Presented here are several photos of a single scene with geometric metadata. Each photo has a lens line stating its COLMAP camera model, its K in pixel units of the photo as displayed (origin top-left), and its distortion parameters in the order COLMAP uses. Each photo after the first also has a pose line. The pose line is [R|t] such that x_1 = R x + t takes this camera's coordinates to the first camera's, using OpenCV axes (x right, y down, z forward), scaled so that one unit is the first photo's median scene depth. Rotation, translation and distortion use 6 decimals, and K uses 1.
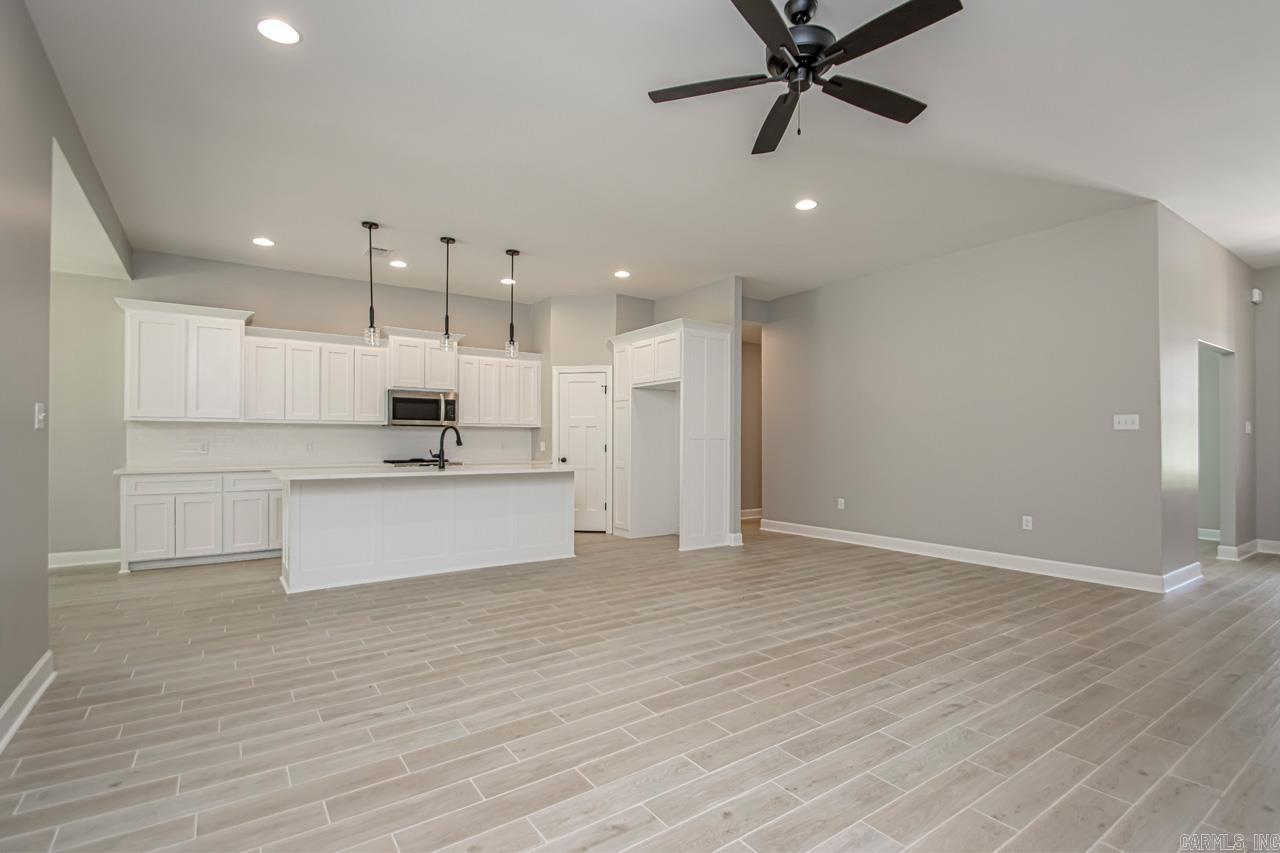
lens RADIAL K [[612.8, 0, 659.9], [0, 612.8, 431.1], [0, 0, 1]] dist [-0.000022, -0.000699]
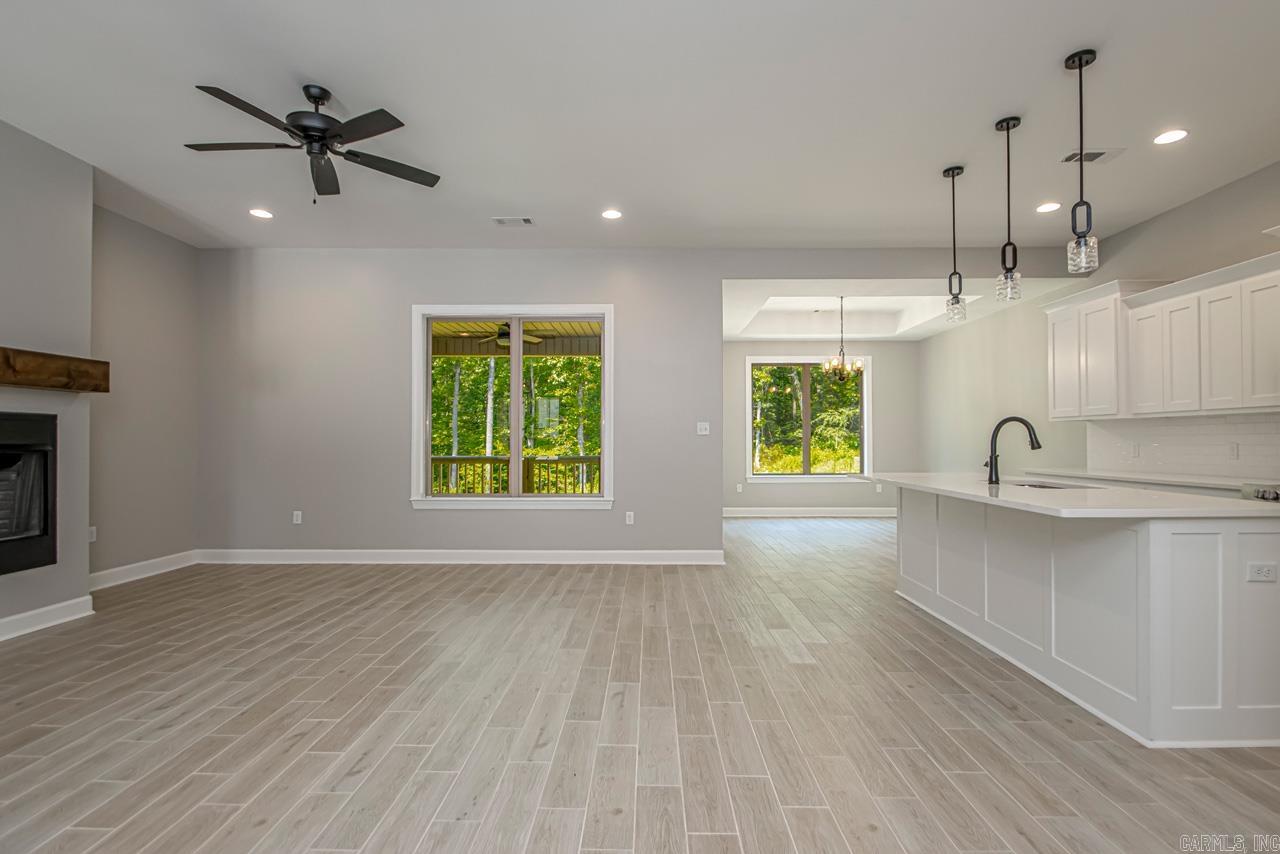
lens RADIAL K [[621.9, 0, 639.2], [0, 621.9, 435.4], [0, 0, 1]] dist [-0.001414, -0.001747]
pose [[-0.601828, -0.004680, -0.798612, 0.403603], [0.015987, 0.999712, -0.017906, 0.014579], [0.798466, -0.023544, -0.601580, 1.095574]]
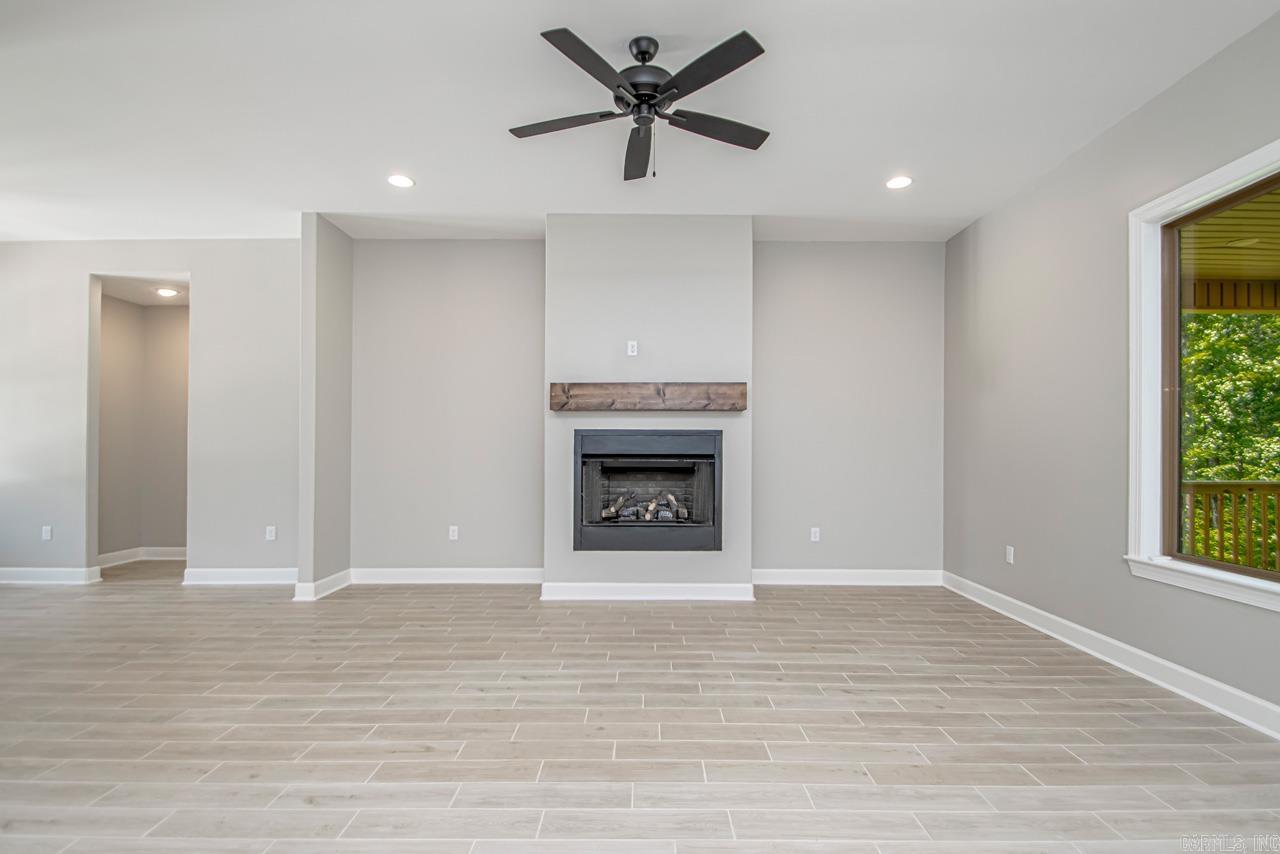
lens RADIAL K [[609.0, 0, 646.2], [0, 609.0, 451.0], [0, 0, 1]] dist [0.016512, -0.018271]
pose [[-0.815012, -0.005877, 0.579414, -0.193481], [-0.012964, 0.999883, -0.008094, 0.004989], [-0.579299, -0.014108, -0.814993, 0.895392]]
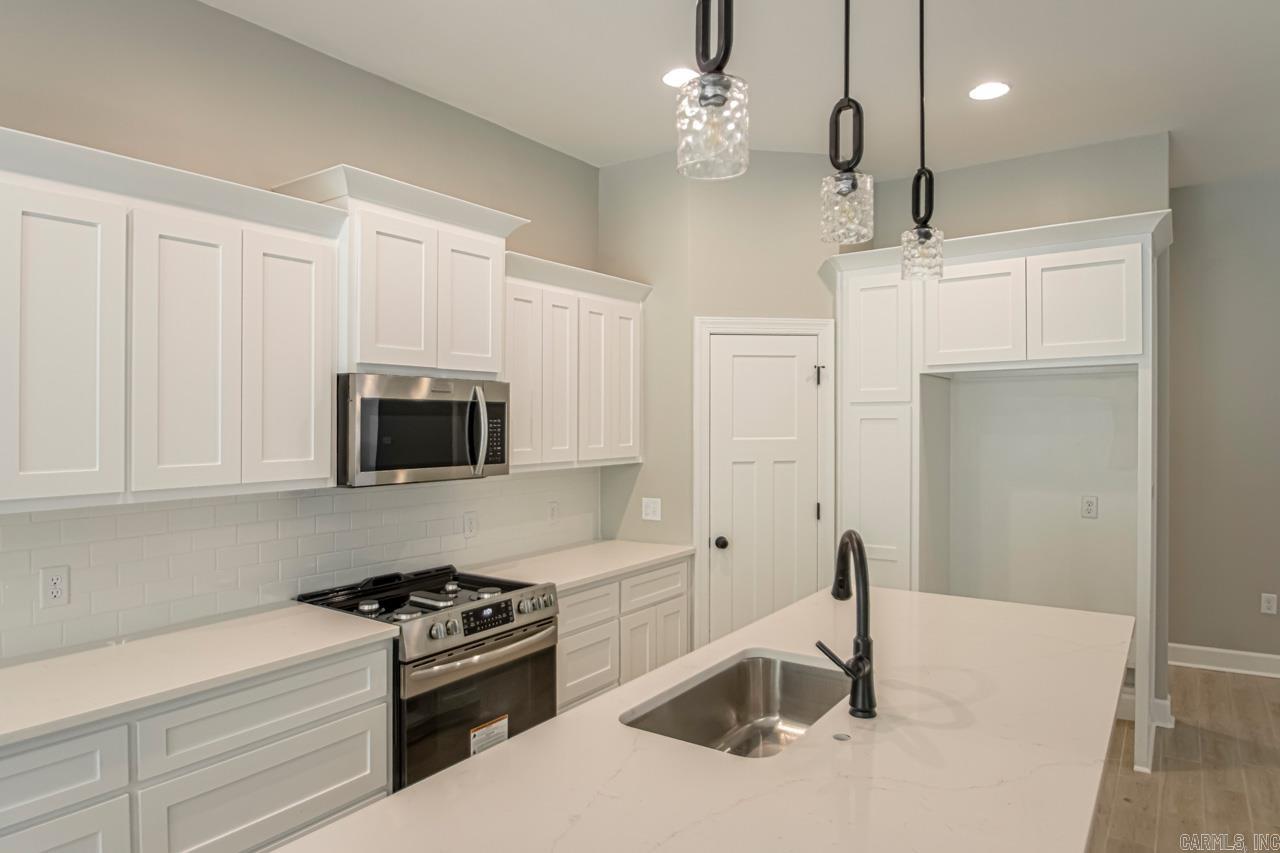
lens RADIAL K [[765.6, 0, 640.0], [0, 765.6, 426.5], [0, 0, 1]] dist [-0.029749, 0.001225]
pose [[0.945934, -0.010672, 0.324184, -0.539130], [0.002855, 0.999694, 0.024580, -0.063490], [-0.324347, -0.022326, 0.945675, 0.741780]]
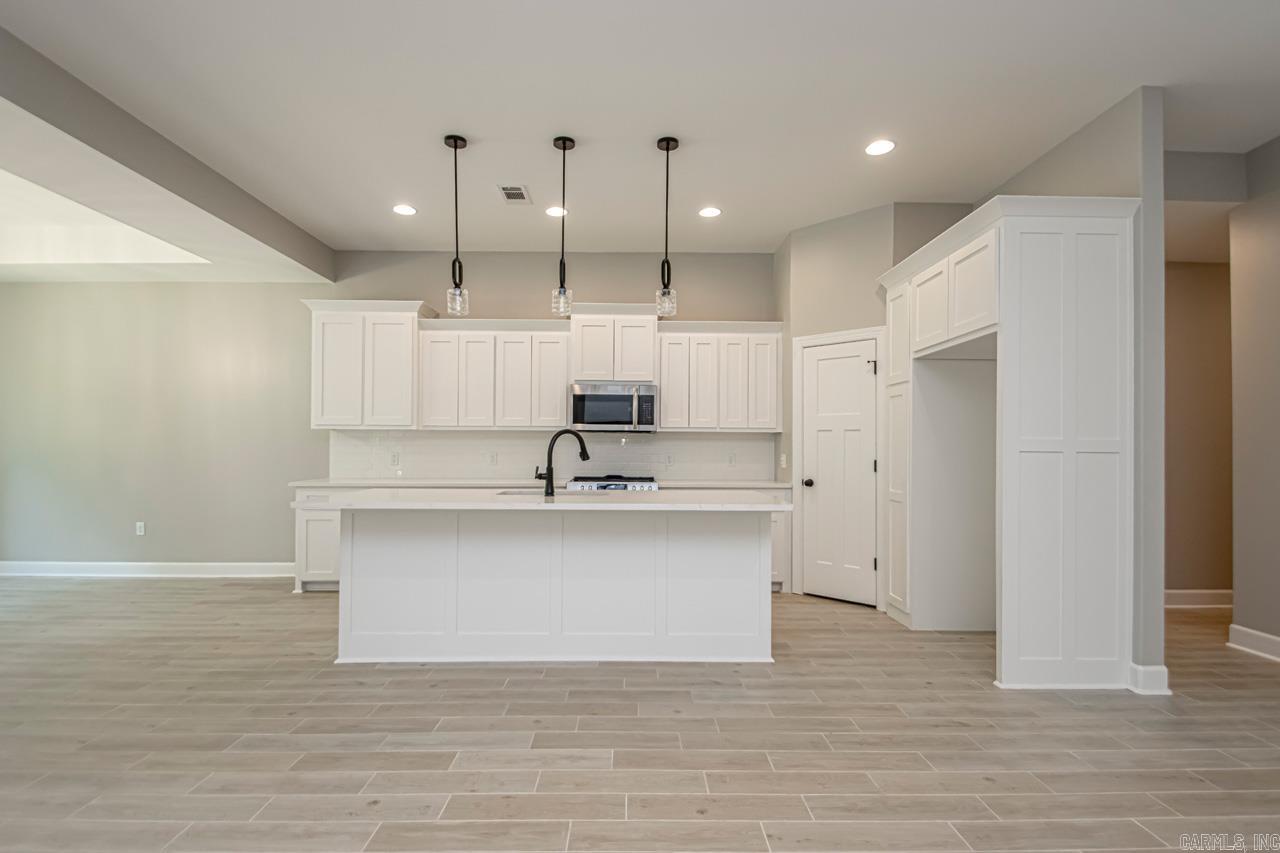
lens RADIAL K [[621.9, 0, 639.2], [0, 621.9, 434.9], [0, 0, 1]] dist [-0.001414, -0.001747]
pose [[0.816884, -0.008590, -0.576739, 0.100702], [0.006168, 0.999962, -0.006157, 0.000984], [0.576770, 0.001472, 0.816905, 0.517362]]
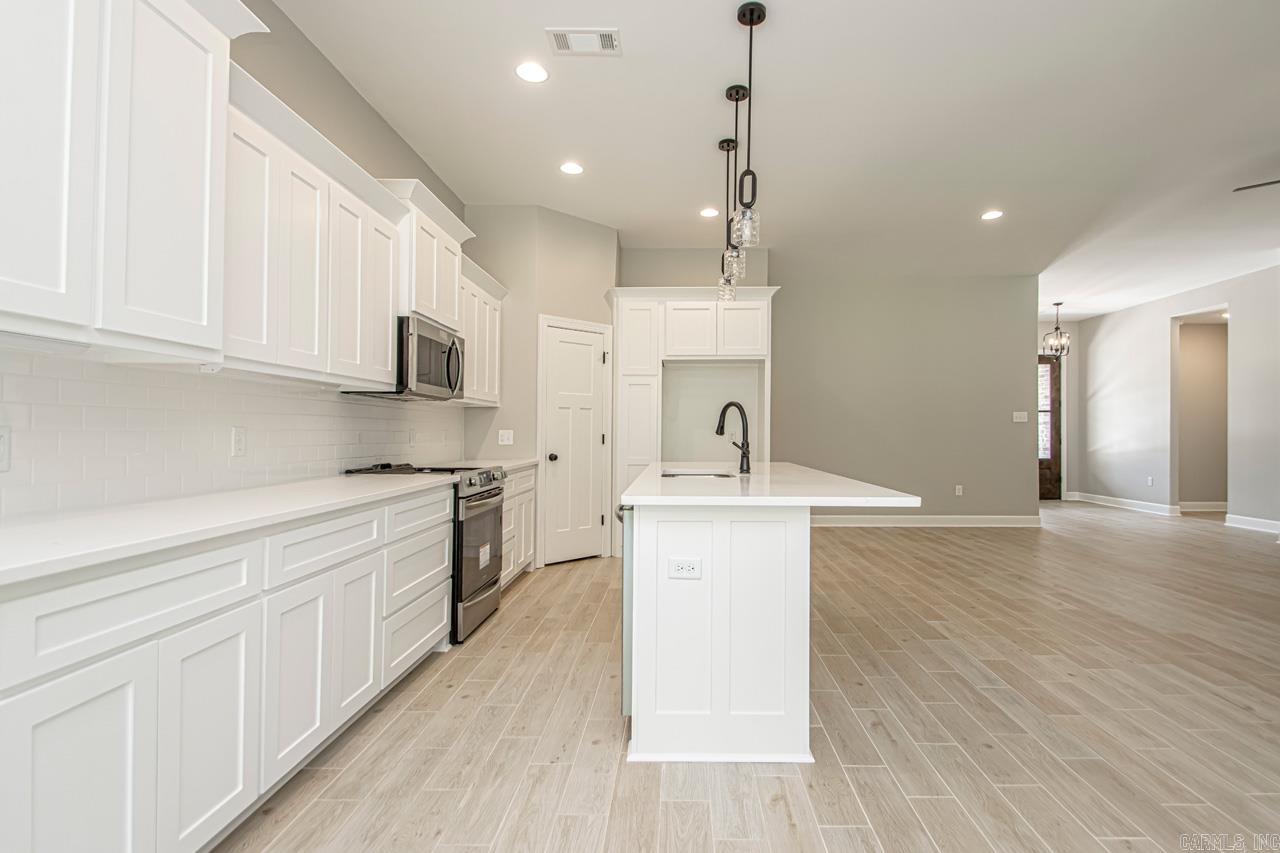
lens RADIAL K [[620.5, 0, 670.7], [0, 620.5, 426.5], [0, 0, 1]] dist [0.000095, 0.000236]
pose [[0.595926, 0.007629, 0.803003, -0.887682], [-0.015942, 0.999870, 0.002332, 0.015080], [-0.802881, -0.014191, 0.595971, 0.696866]]
